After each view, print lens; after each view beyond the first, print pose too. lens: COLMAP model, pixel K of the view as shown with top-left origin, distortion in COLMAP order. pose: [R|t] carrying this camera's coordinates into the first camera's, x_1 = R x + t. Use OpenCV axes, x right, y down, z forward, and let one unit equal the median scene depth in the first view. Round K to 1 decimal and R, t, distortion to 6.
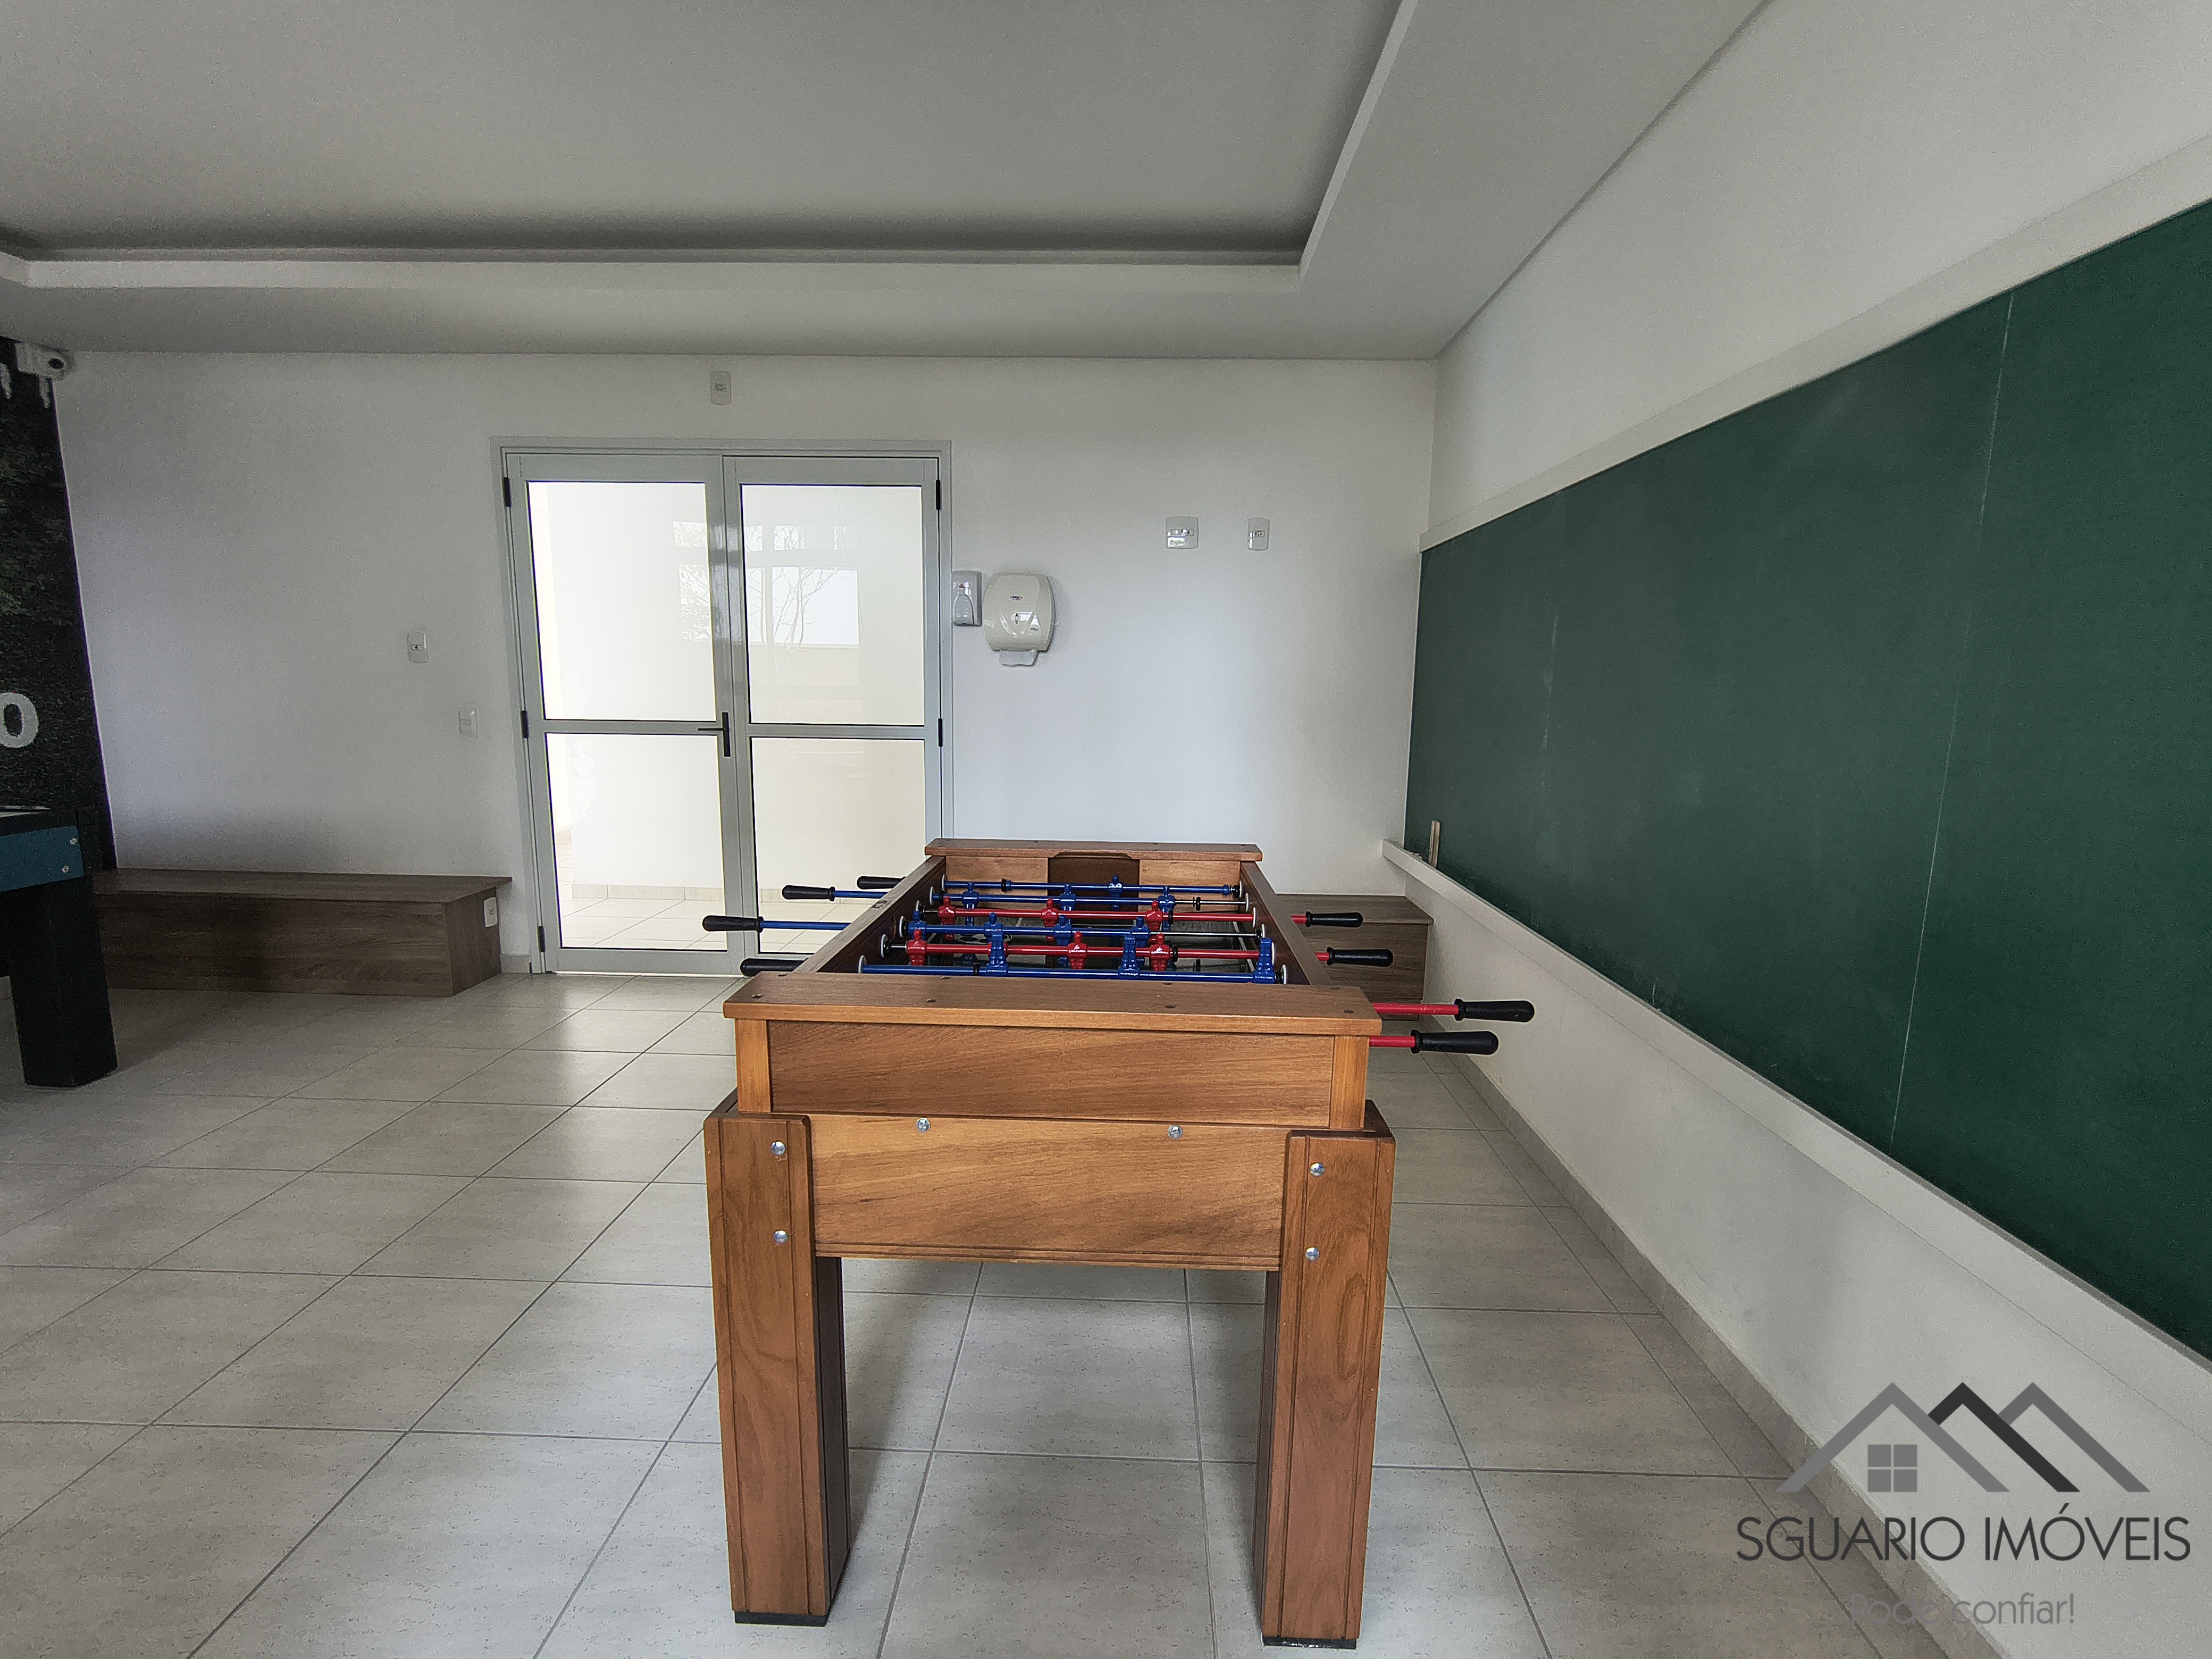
lens RADIAL K [[1020.7, 0, 1110.7], [0, 1020.7, 829.2], [0, 0, 1]] dist [-0.002105, 0.000810]
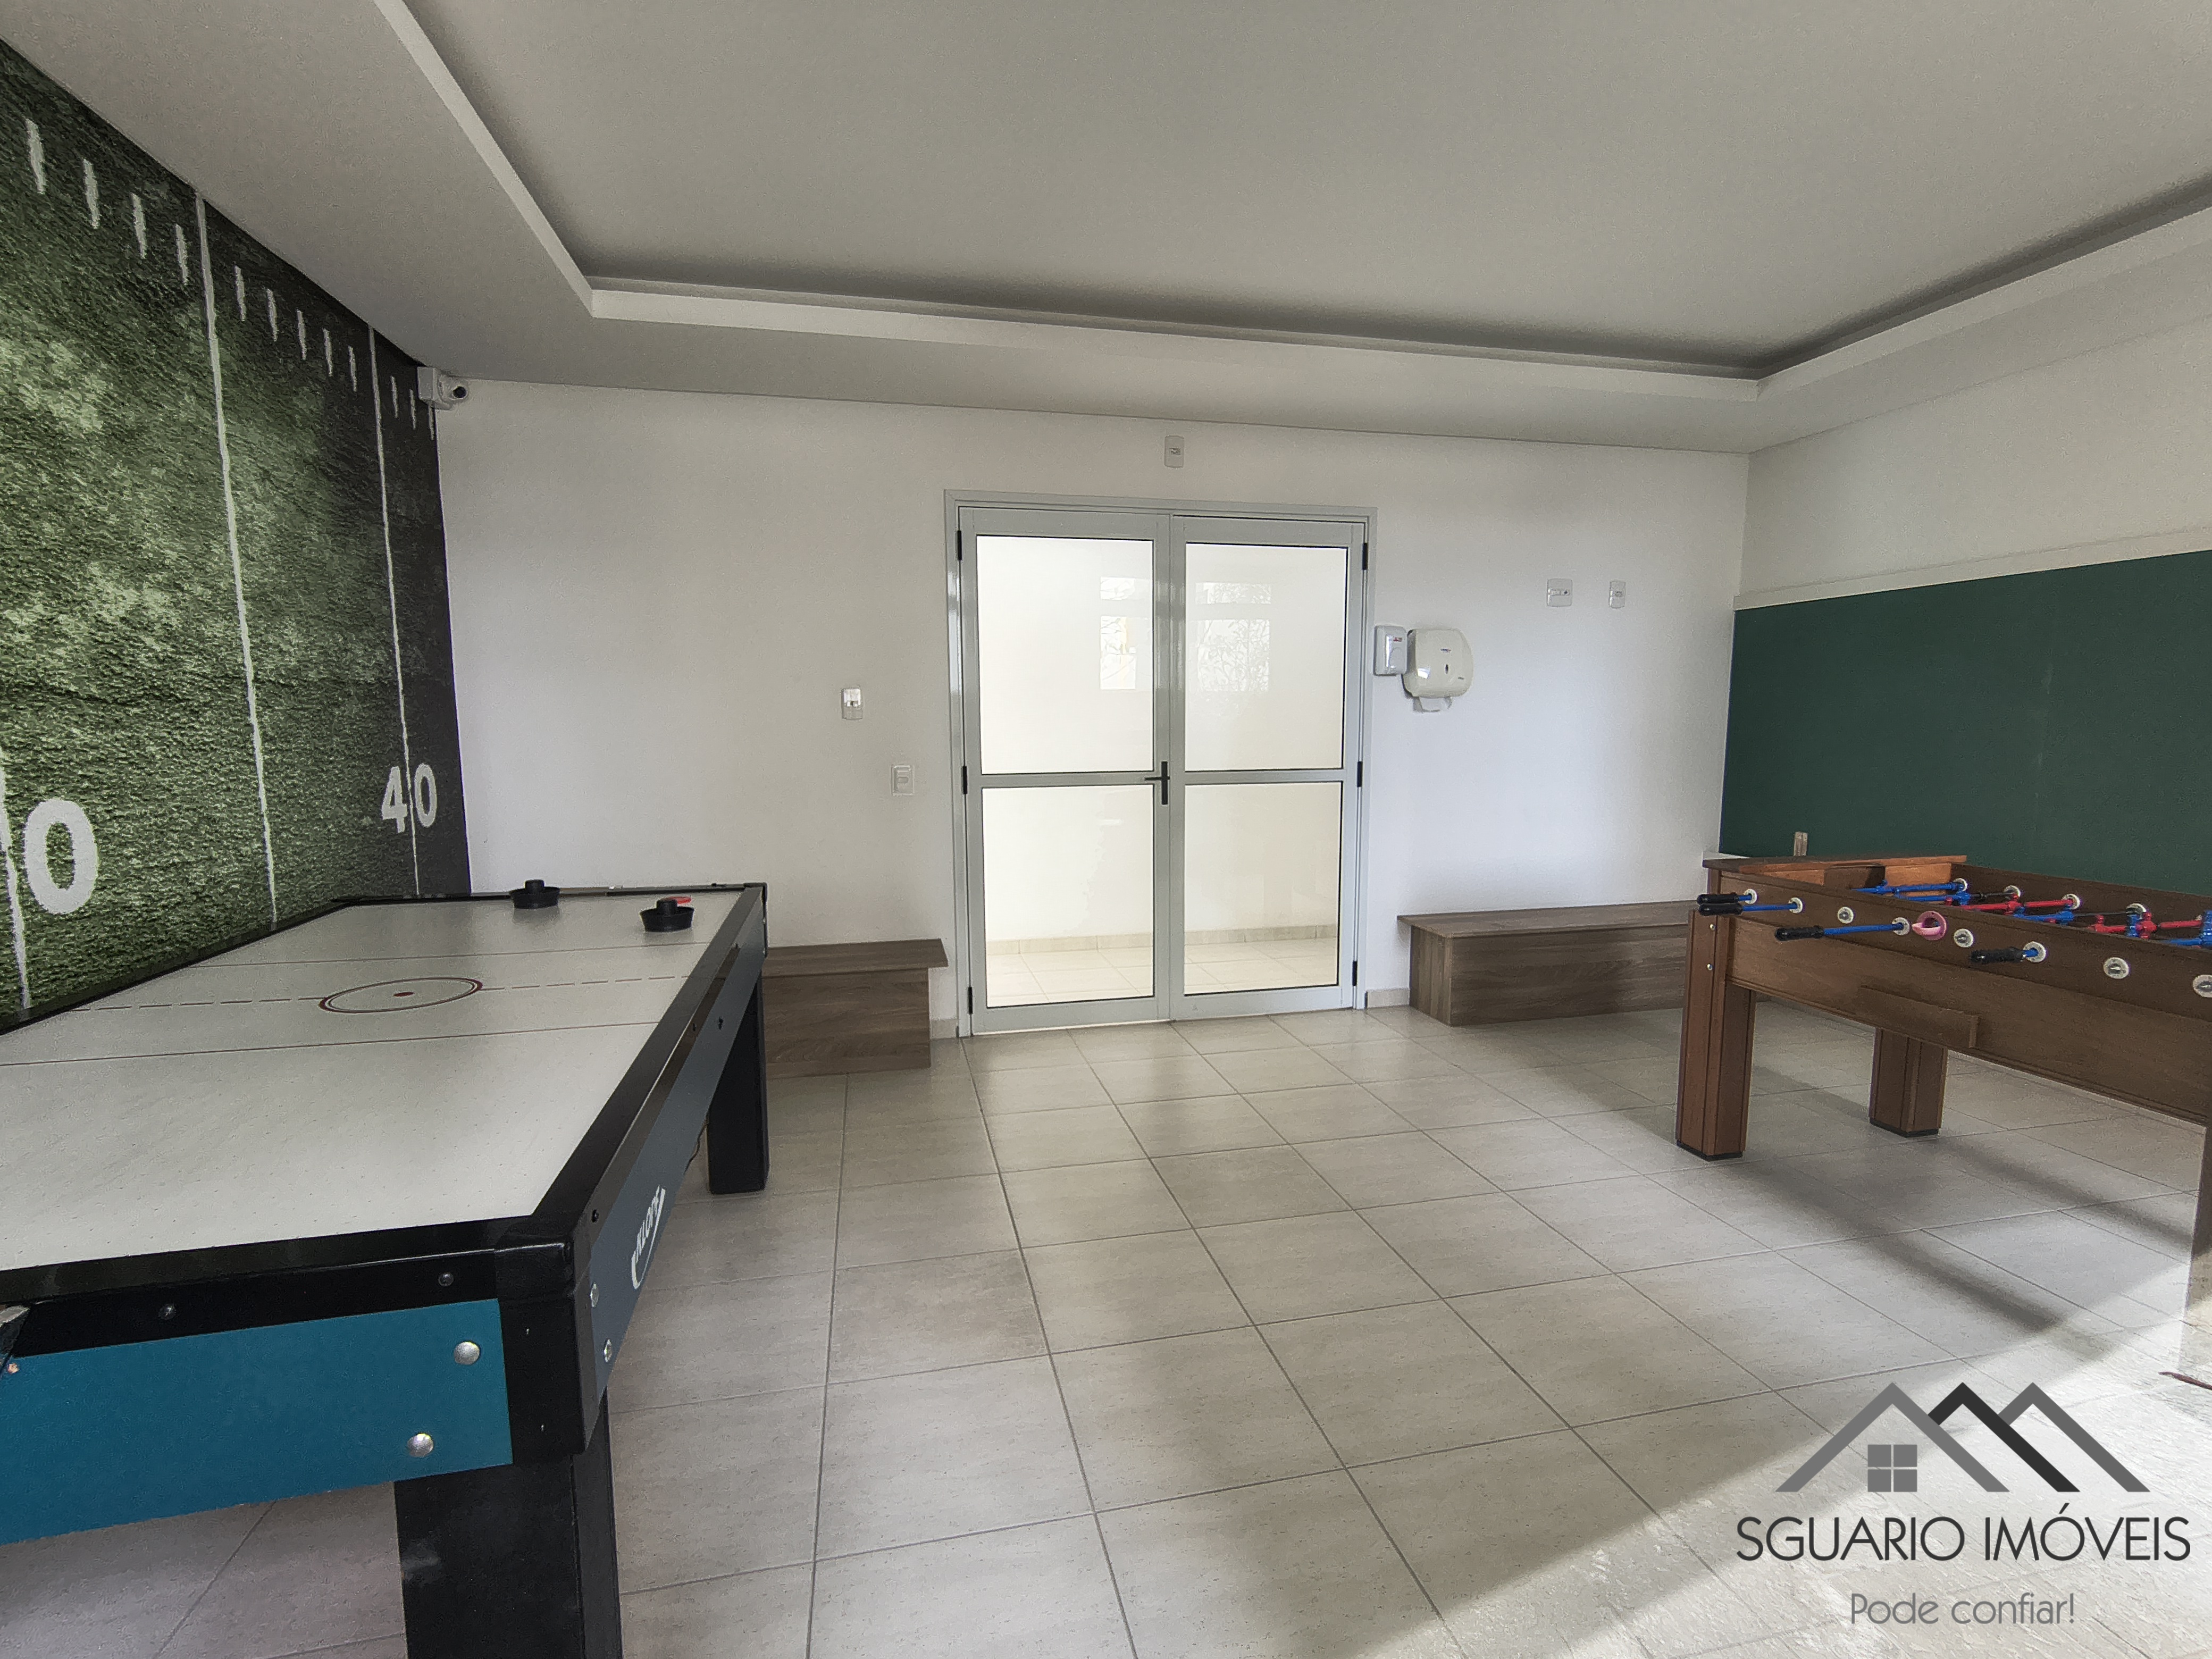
lens RADIAL K [[1020.7, 0, 1110.5], [0, 1020.7, 830.6], [0, 0, 1]] dist [-0.002105, 0.000810]
pose [[0.968243, -0.047269, 0.245502, -0.701411], [0.057321, 0.997778, -0.033961, -0.013780], [-0.243351, 0.046955, 0.968801, 0.023767]]
